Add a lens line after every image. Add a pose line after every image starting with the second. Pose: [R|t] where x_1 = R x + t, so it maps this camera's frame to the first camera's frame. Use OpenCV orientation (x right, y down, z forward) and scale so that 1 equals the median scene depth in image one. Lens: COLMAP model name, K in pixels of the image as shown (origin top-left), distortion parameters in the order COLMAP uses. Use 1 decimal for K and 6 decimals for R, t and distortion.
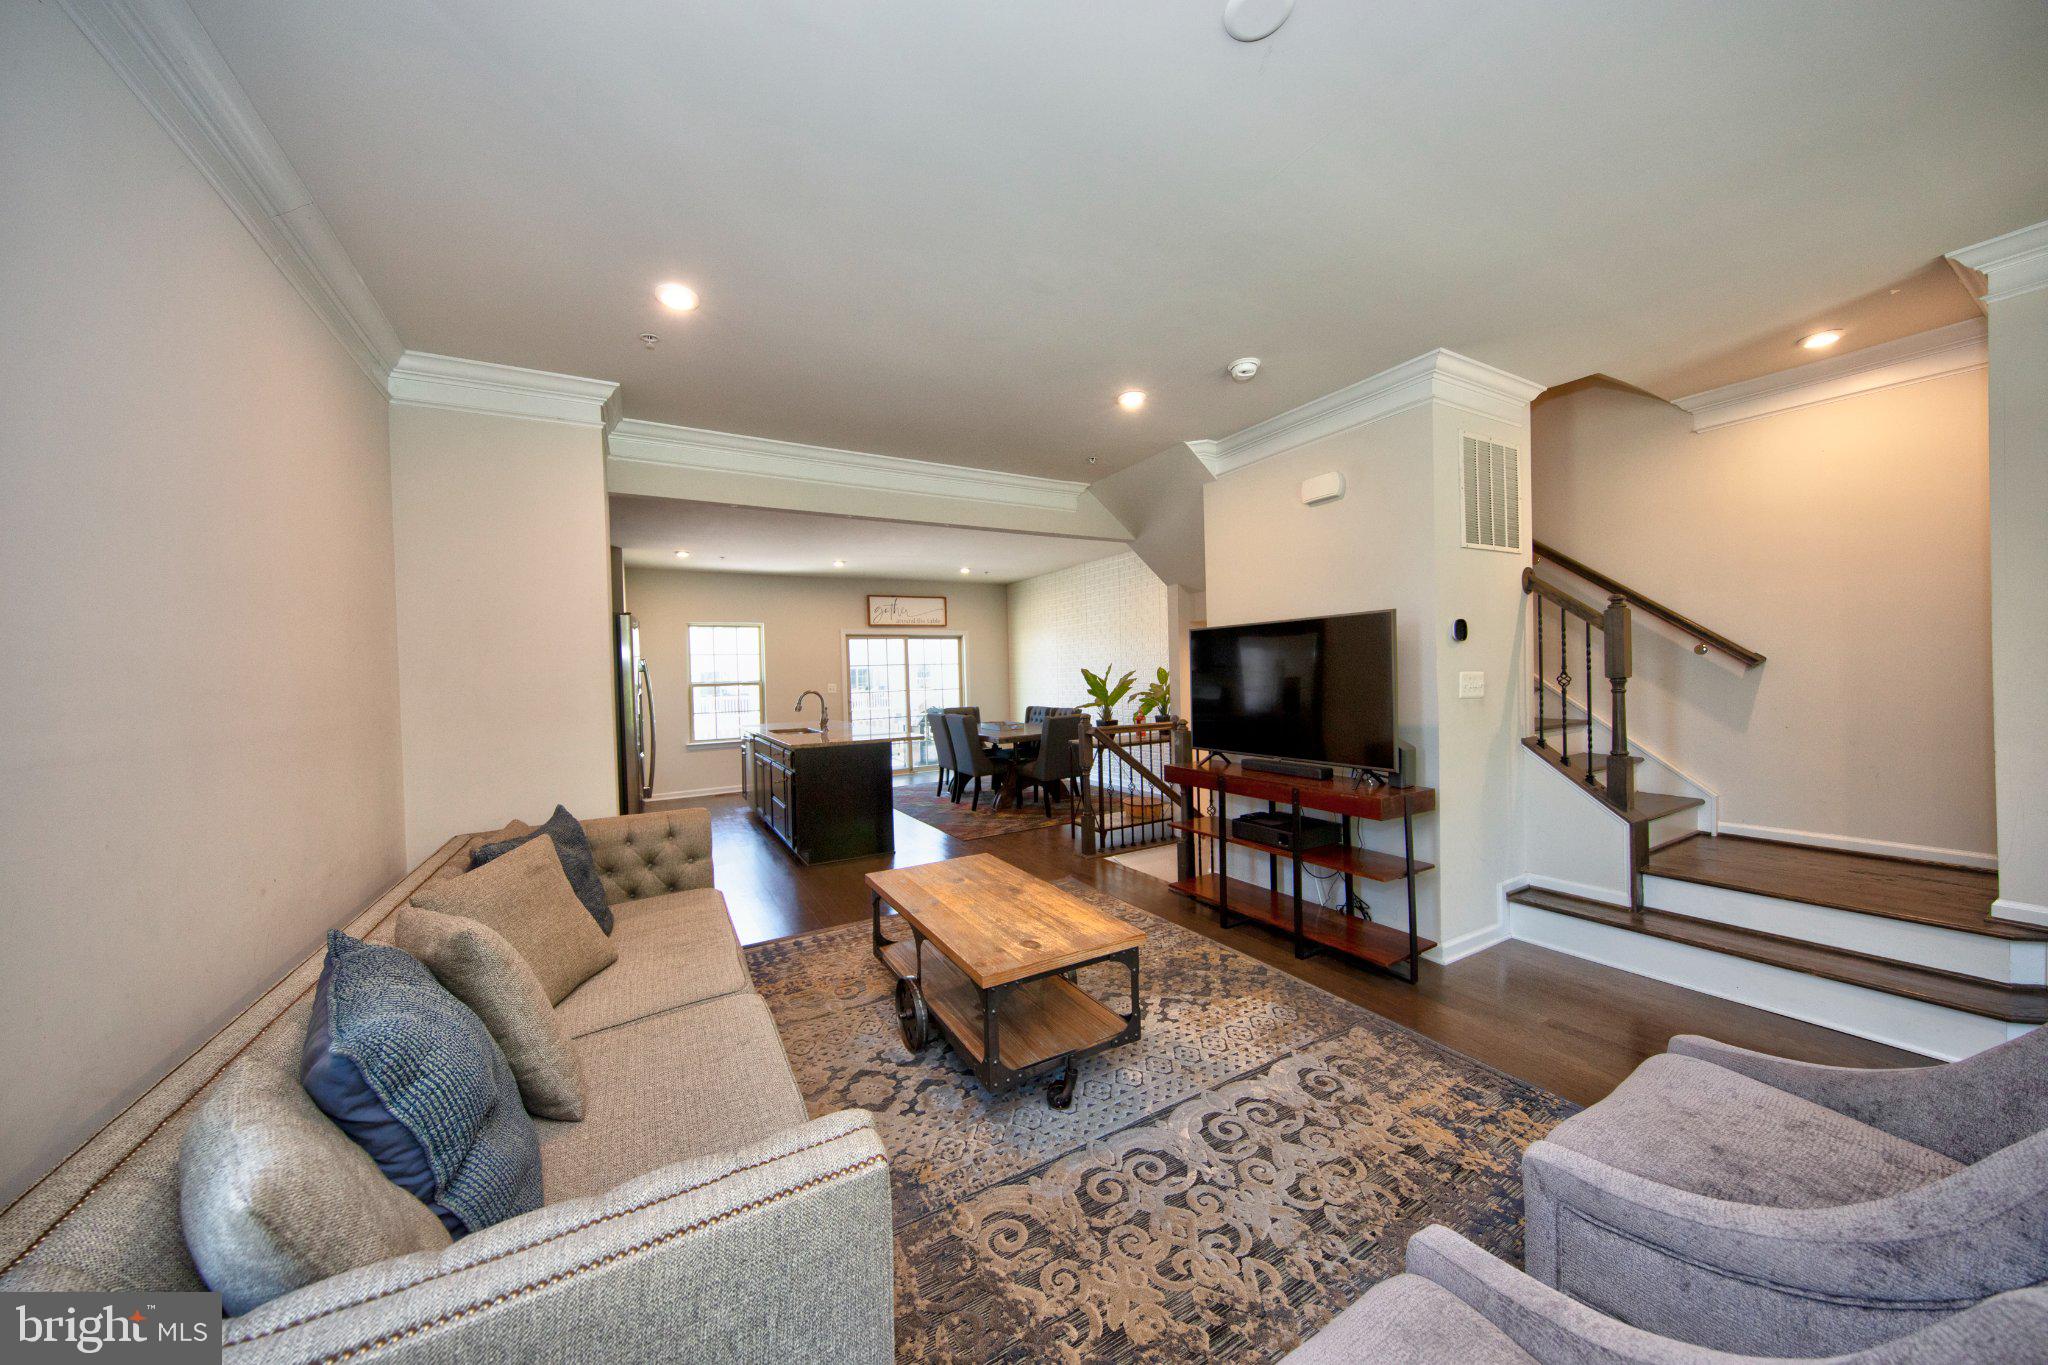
lens RADIAL K [[671.9, 0, 1017.5], [0, 671.9, 680.2], [0, 0, 1]] dist [-0.000445, -0.000036]
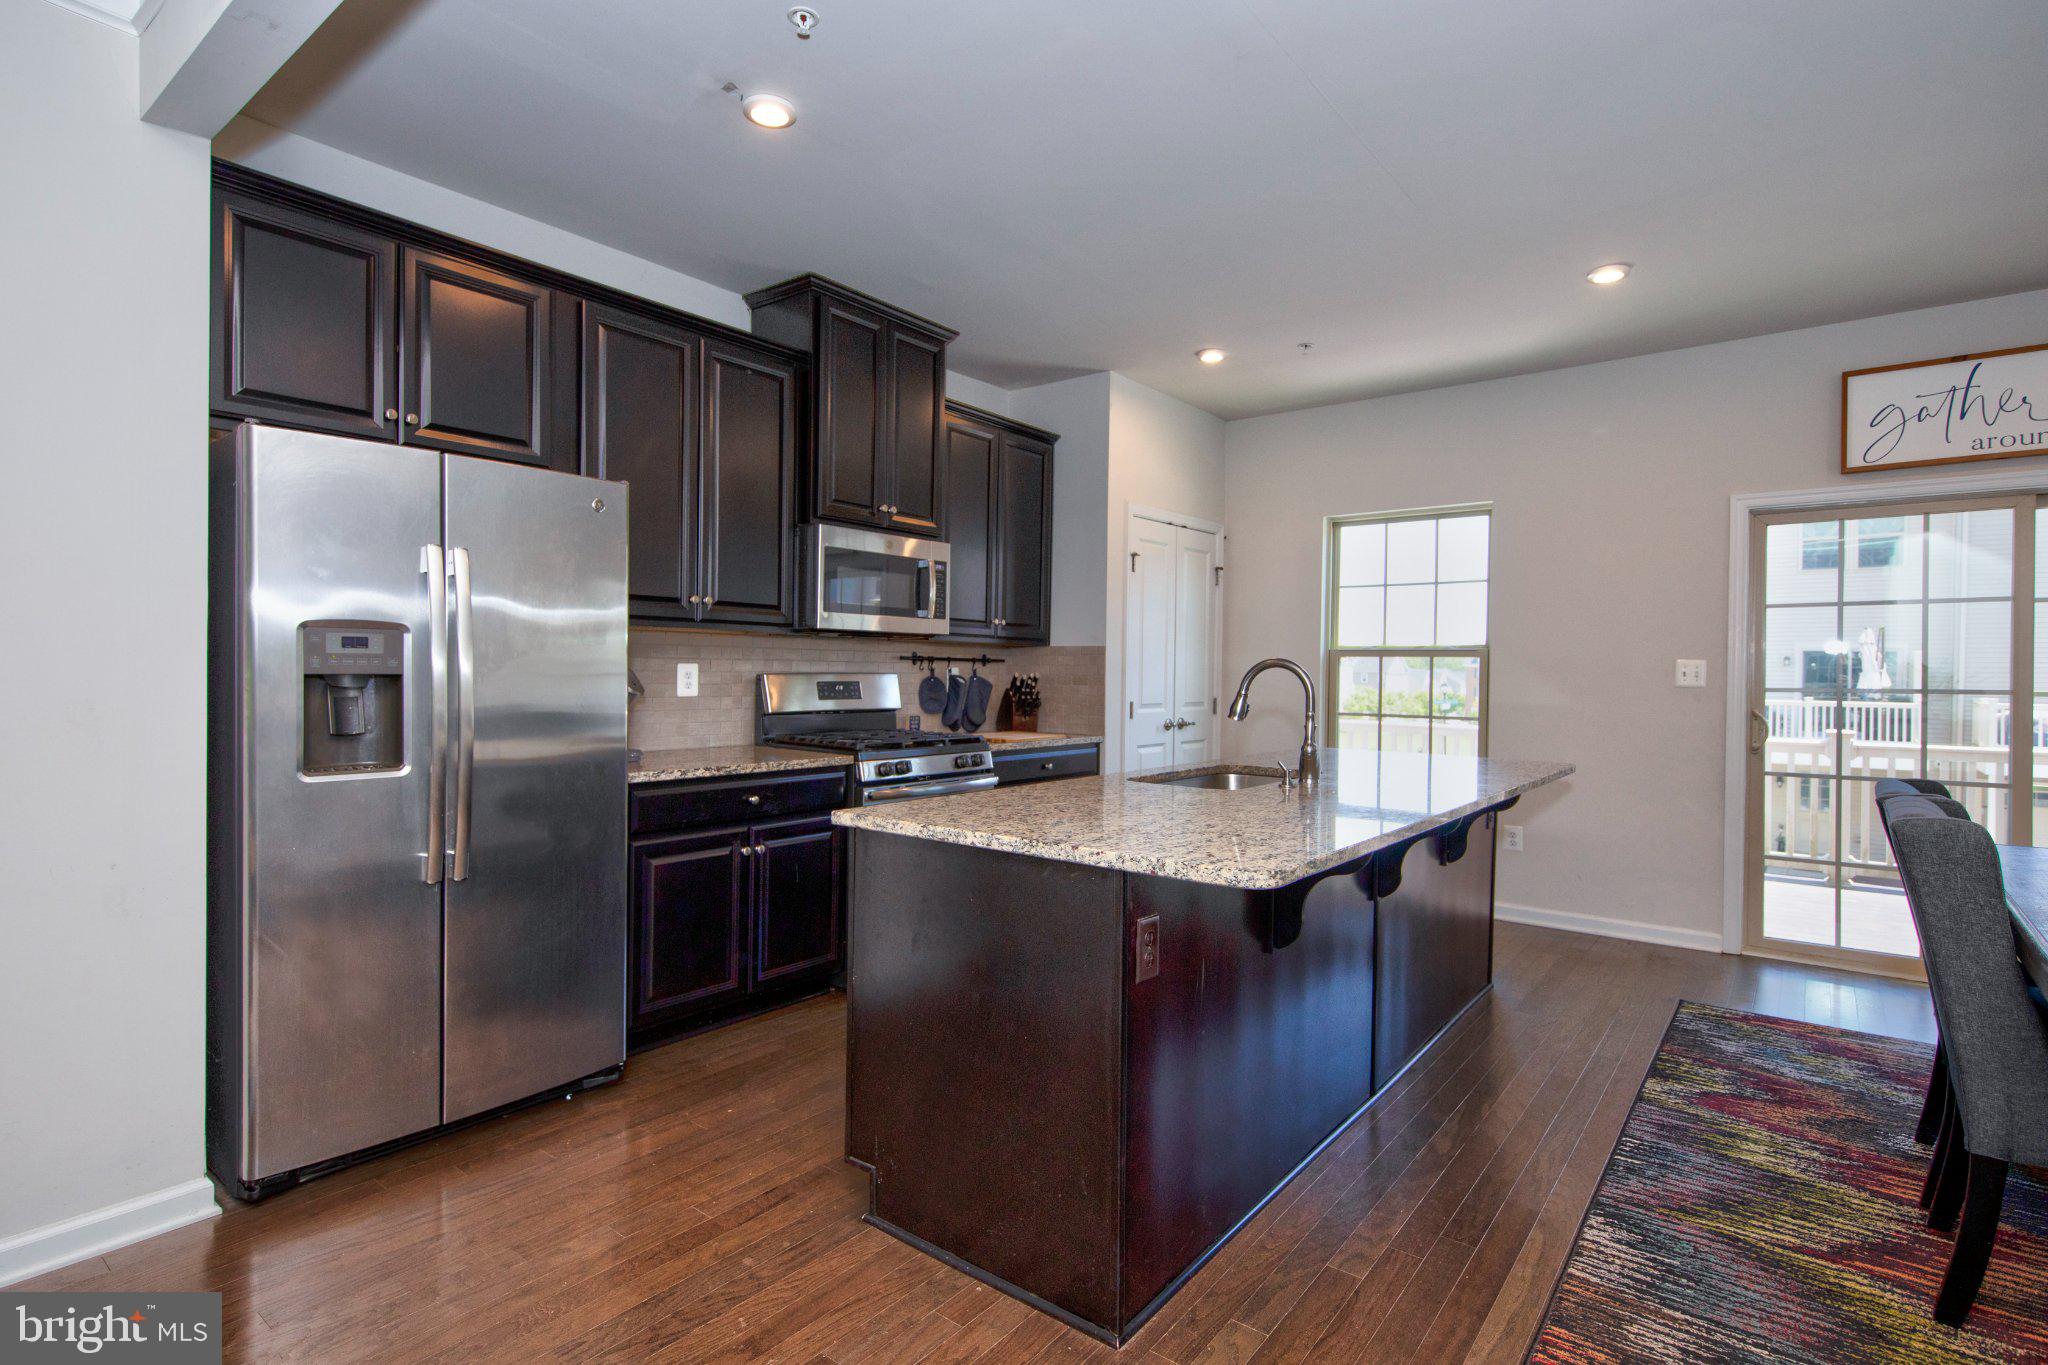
lens RADIAL K [[1006.0, 0, 1021.9], [0, 1006.0, 678.2], [0, 0, 1]] dist [0.012159, -0.001640]
pose [[0.381002, 0.039866, -0.923714, 0.097079], [-0.030210, 0.999073, 0.030658, 0.013373], [0.924081, 0.016224, 0.381853, 0.689628]]
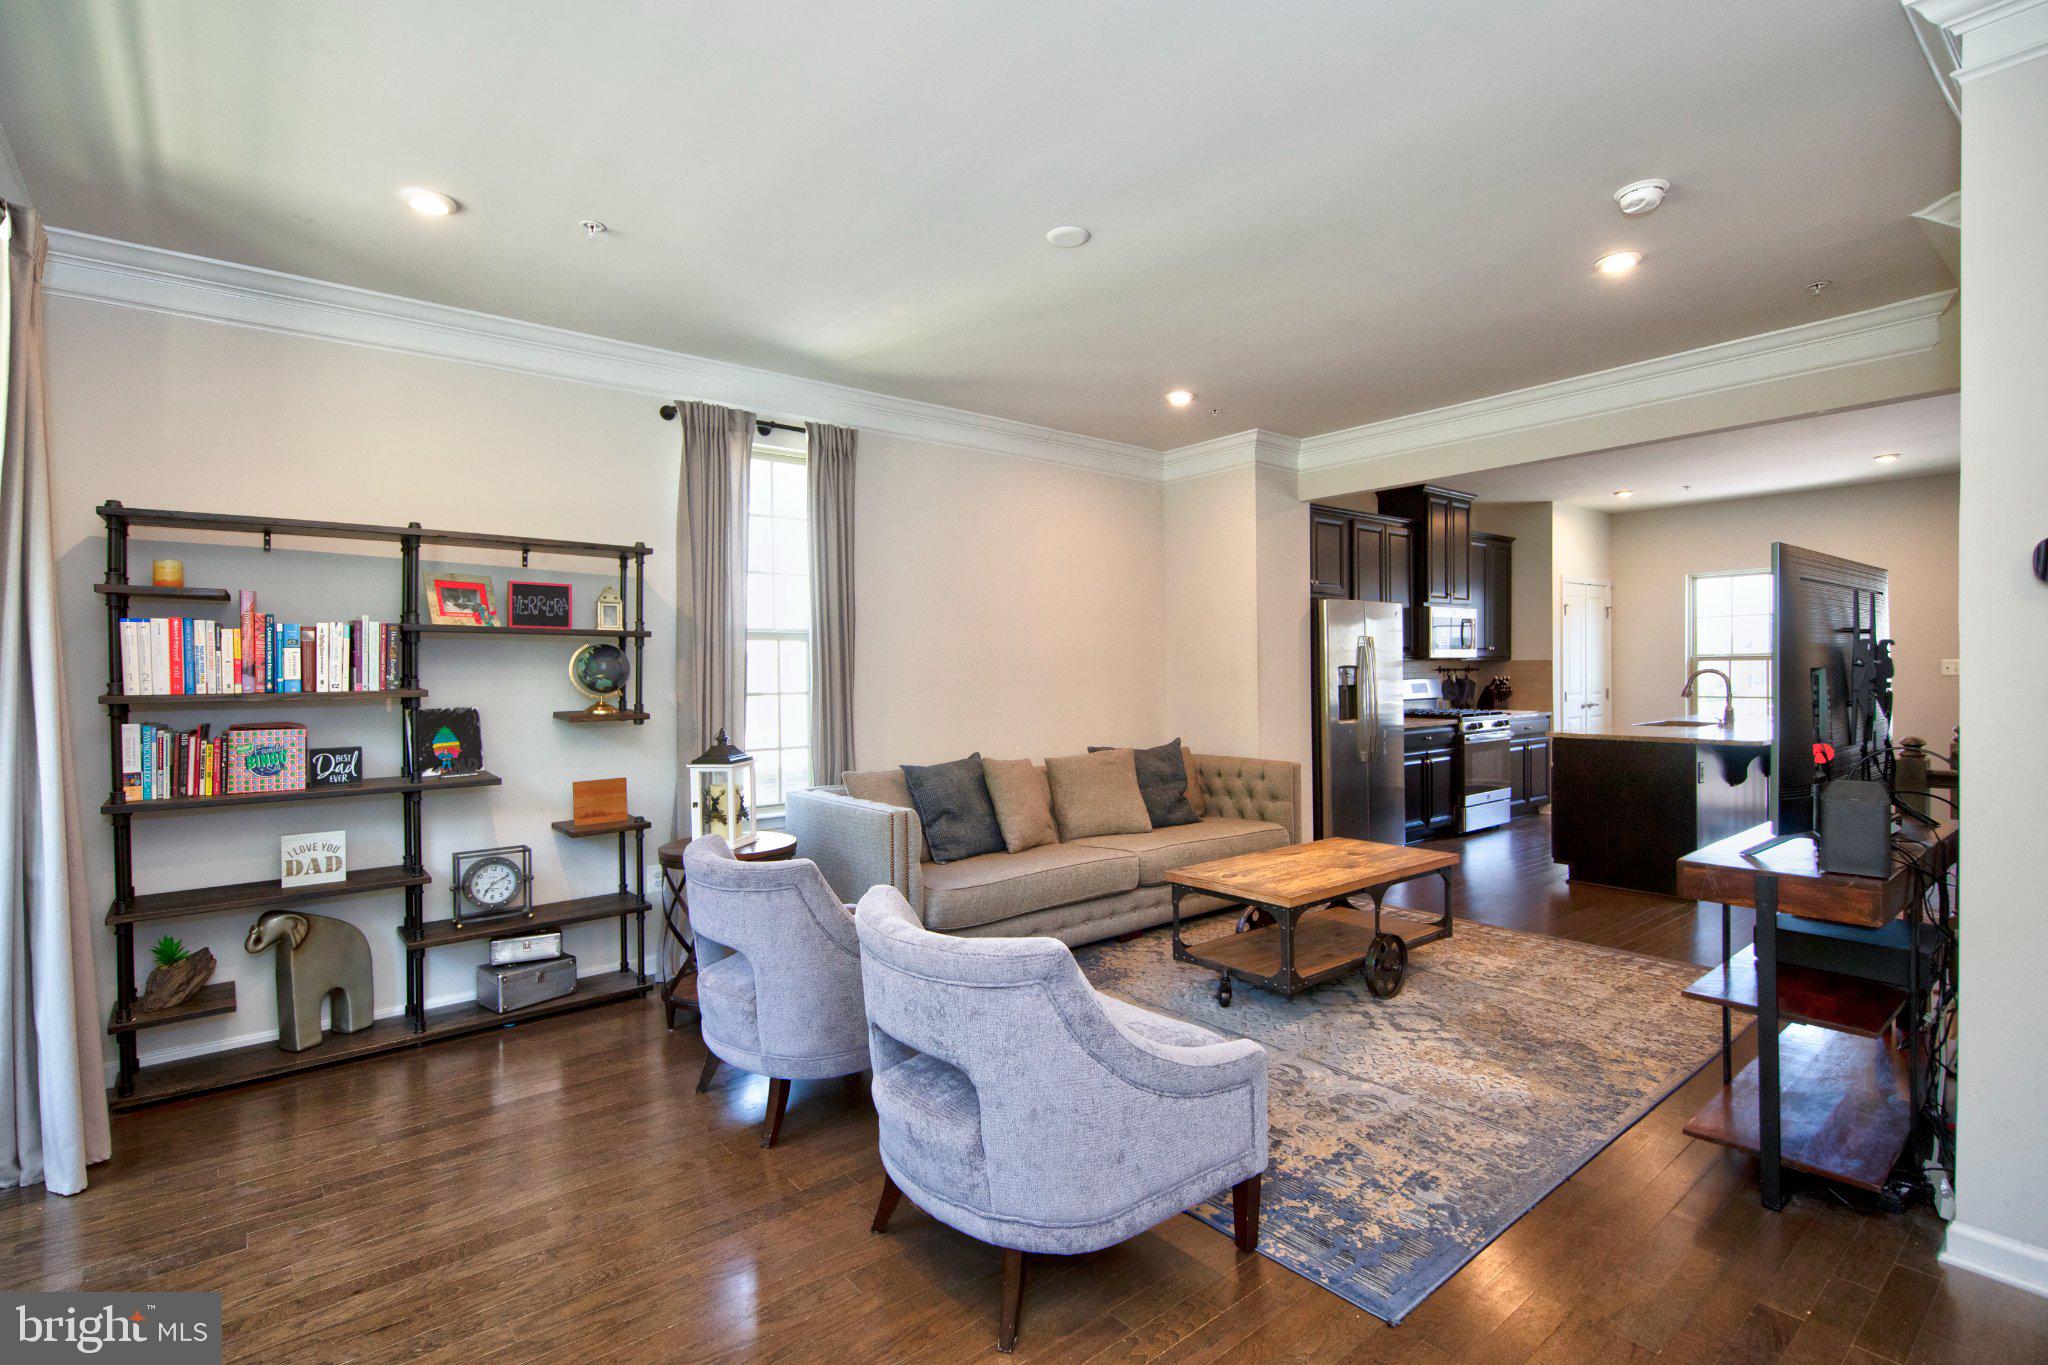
lens RADIAL K [[967.1, 0, 1014.7], [0, 967.1, 677.1], [0, 0, 1]] dist [0.013384, 0.000203]
pose [[0.170765, 0.034682, -0.984701, 0.568006], [-0.001781, 0.999390, 0.034890, -0.010154], [0.985310, -0.004204, 0.170723, 0.105150]]
